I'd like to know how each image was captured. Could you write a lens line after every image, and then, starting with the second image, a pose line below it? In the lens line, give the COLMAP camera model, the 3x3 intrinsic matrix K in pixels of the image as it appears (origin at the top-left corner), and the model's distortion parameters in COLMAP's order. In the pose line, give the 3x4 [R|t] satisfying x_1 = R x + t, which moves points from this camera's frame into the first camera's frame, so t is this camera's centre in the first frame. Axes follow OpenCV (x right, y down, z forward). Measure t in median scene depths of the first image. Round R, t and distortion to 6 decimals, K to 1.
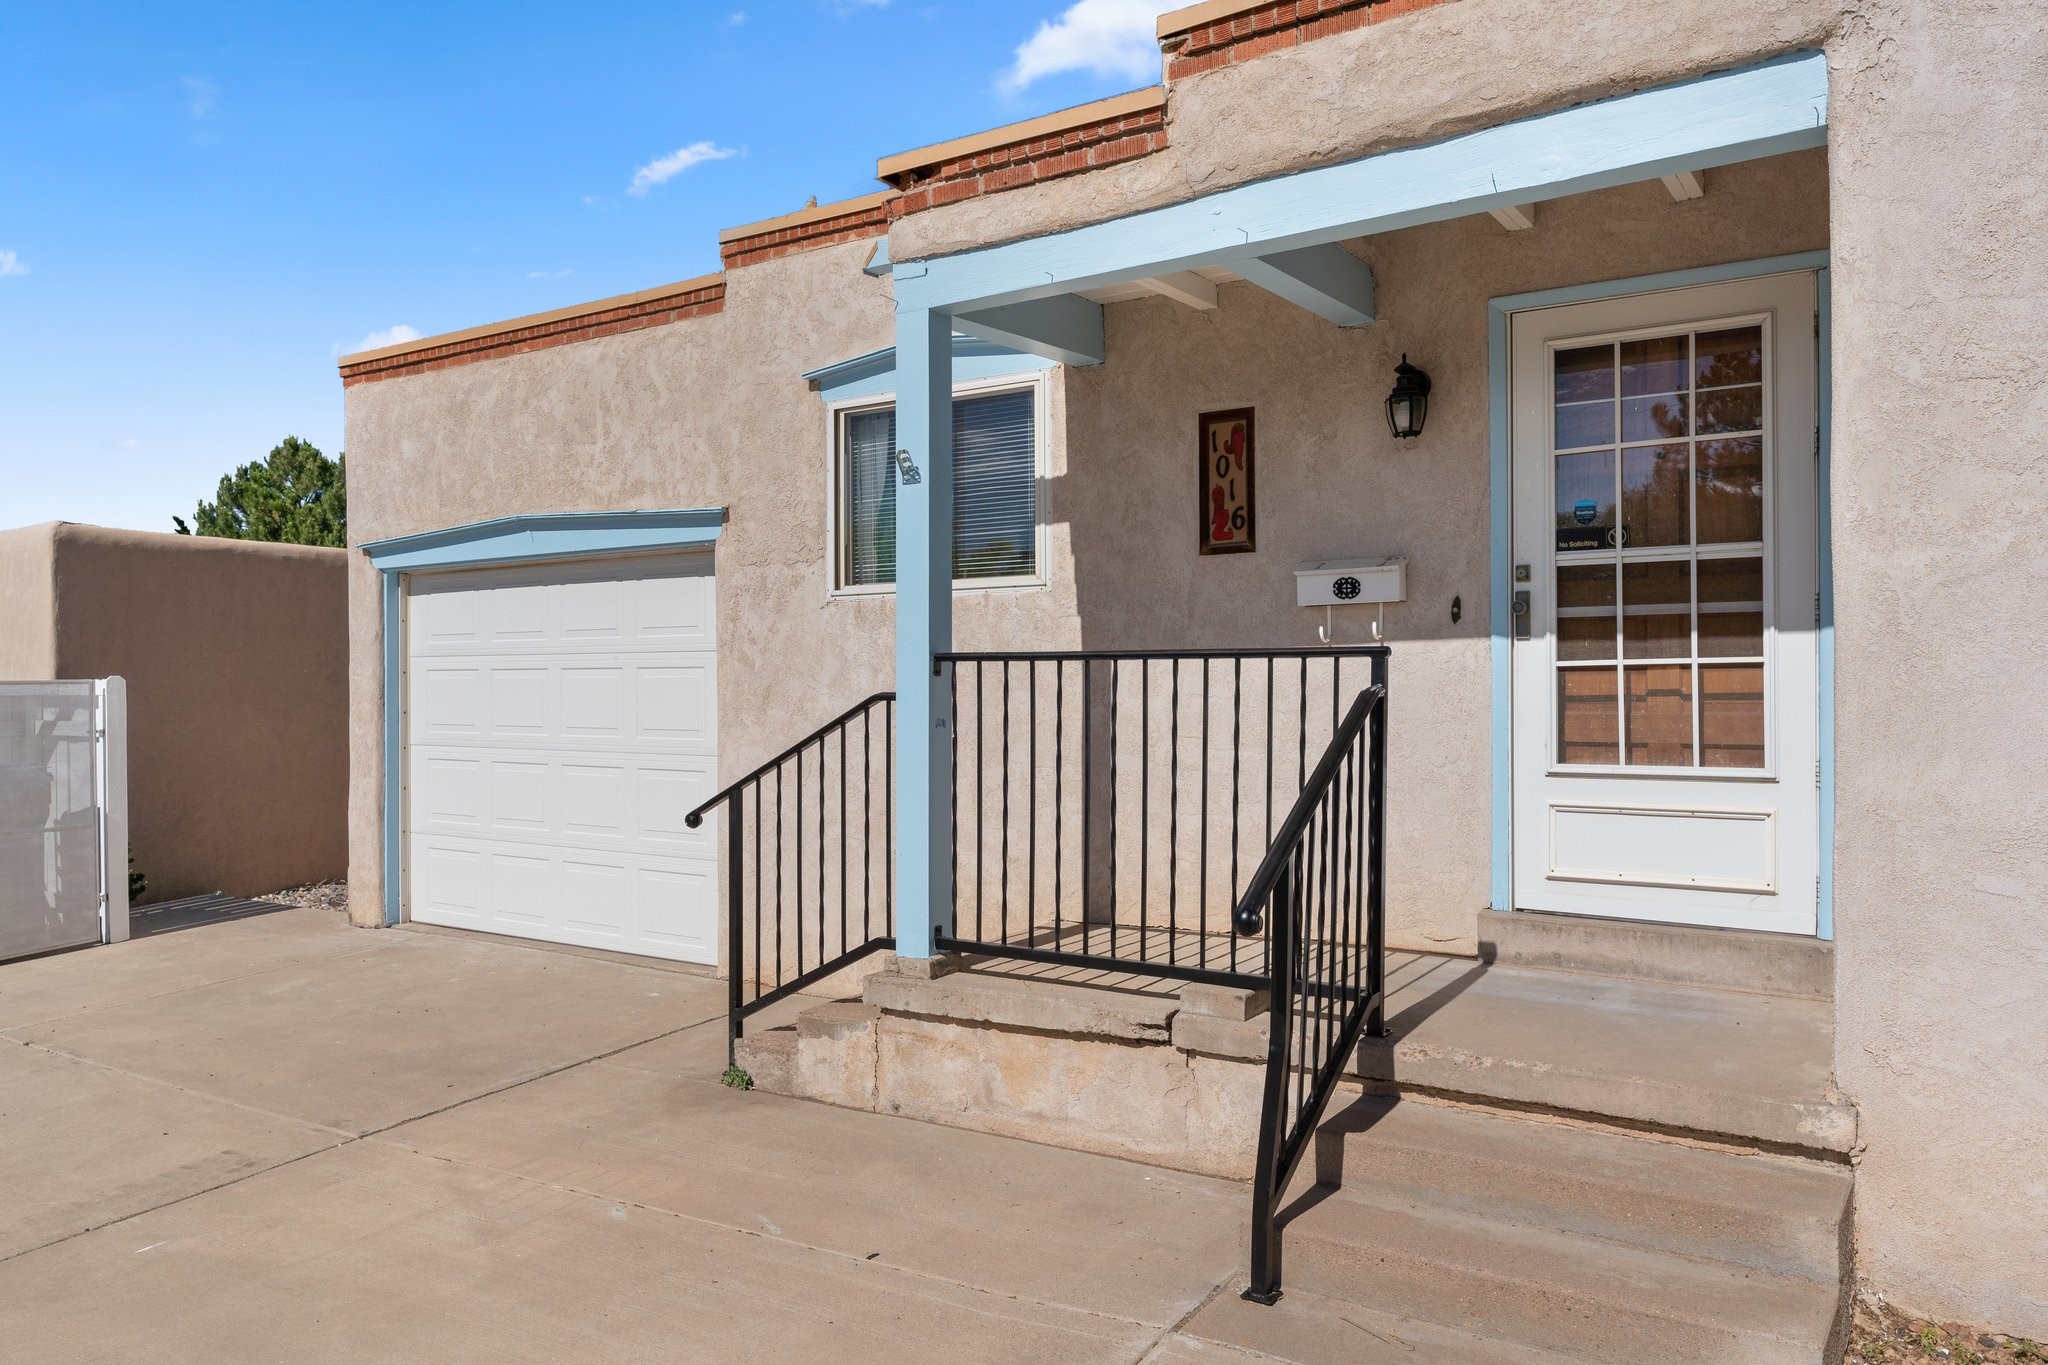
lens RADIAL K [[1421.5, 0, 1020.8], [0, 1421.5, 691.1], [0, 0, 1]] dist [-0.002887, 0.001090]
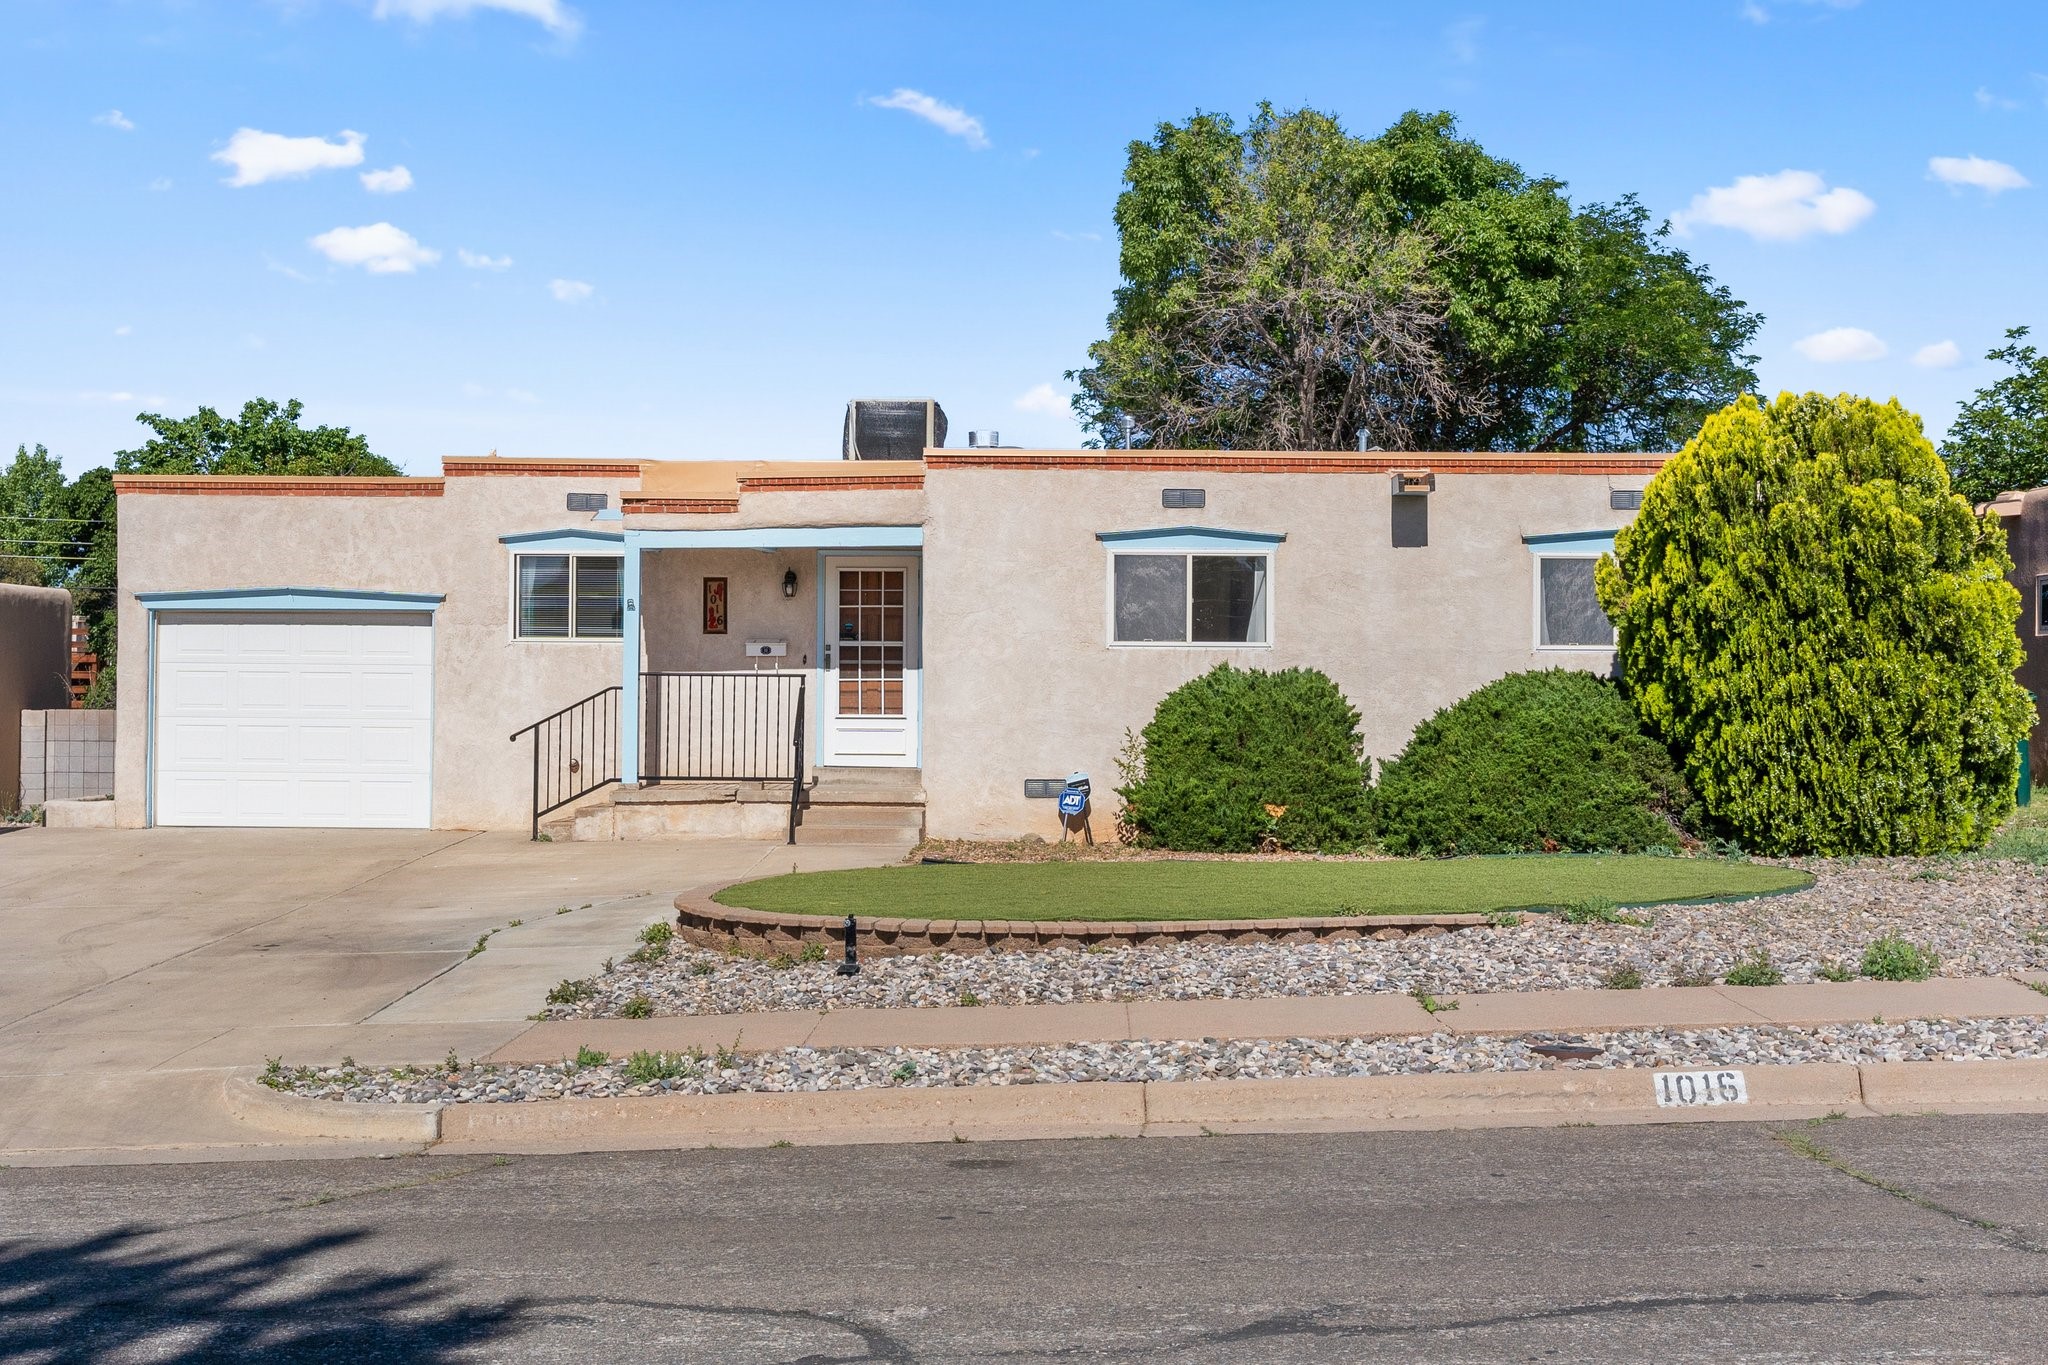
lens RADIAL K [[2423.6, 0, 1024.0], [0, 2423.6, 682.5], [0, 0, 1]] dist [0.000481, -0.011536]
pose [[0.846410, 0.014099, 0.532346, -1.628100], [-0.008237, 0.999876, -0.013386, 0.041877], [-0.532469, 0.006945, 0.846421, -2.847015]]
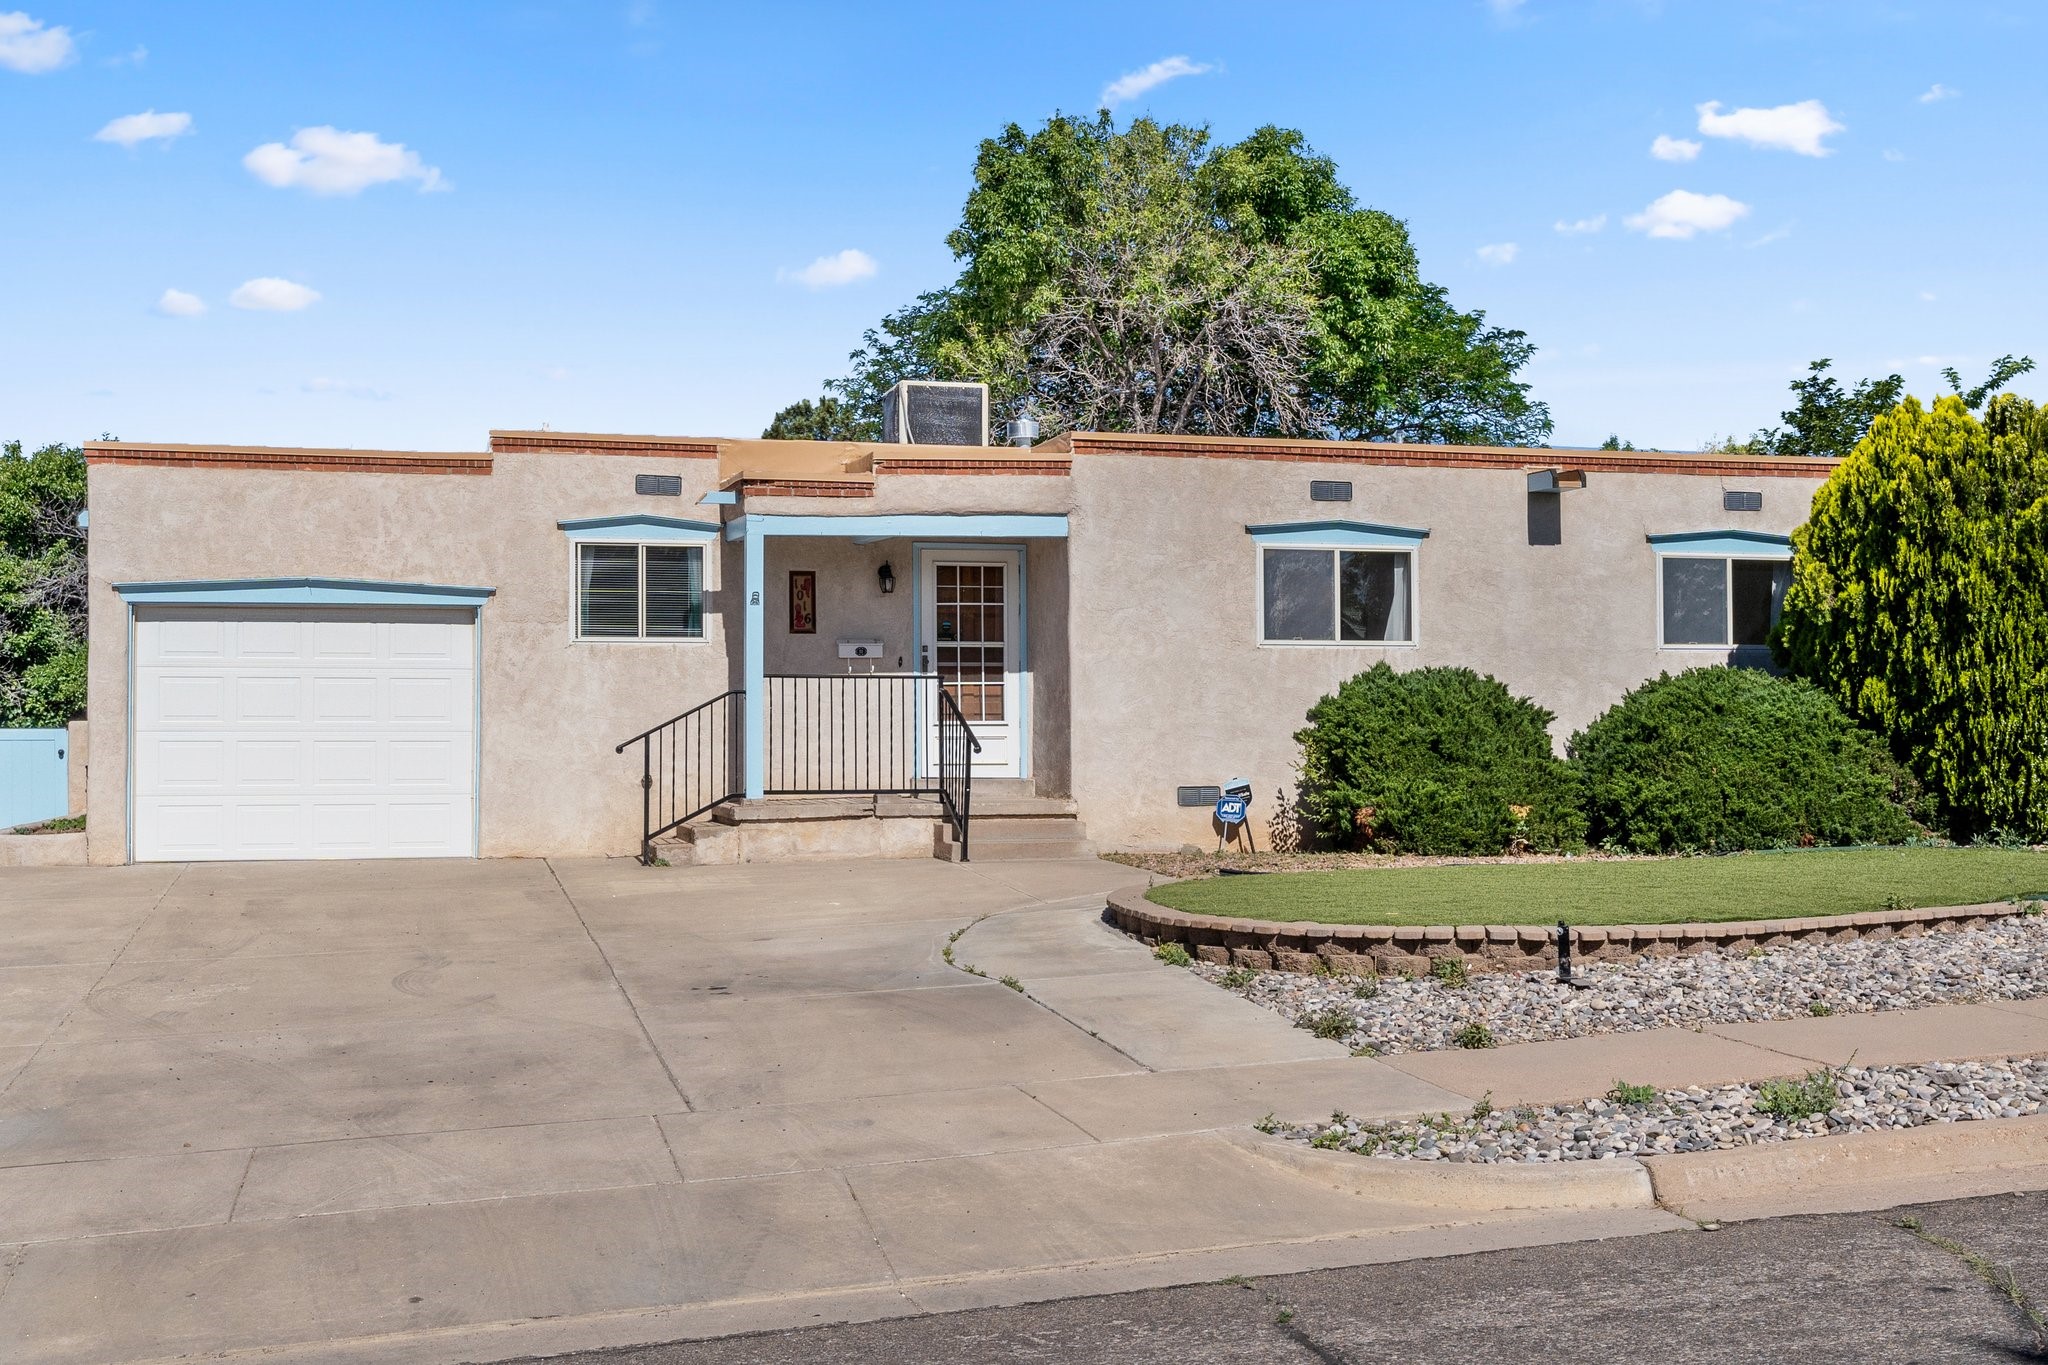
lens RADIAL K [[2333.5, 0, 1024.8], [0, 2333.5, 706.6], [0, 0, 1]] dist [-0.005180, 0.012523]
pose [[0.659693, 0.011804, 0.751443, -2.357845], [0.004005, 0.999807, -0.019221, 0.091671], [-0.751525, 0.015690, 0.659518, -1.688761]]
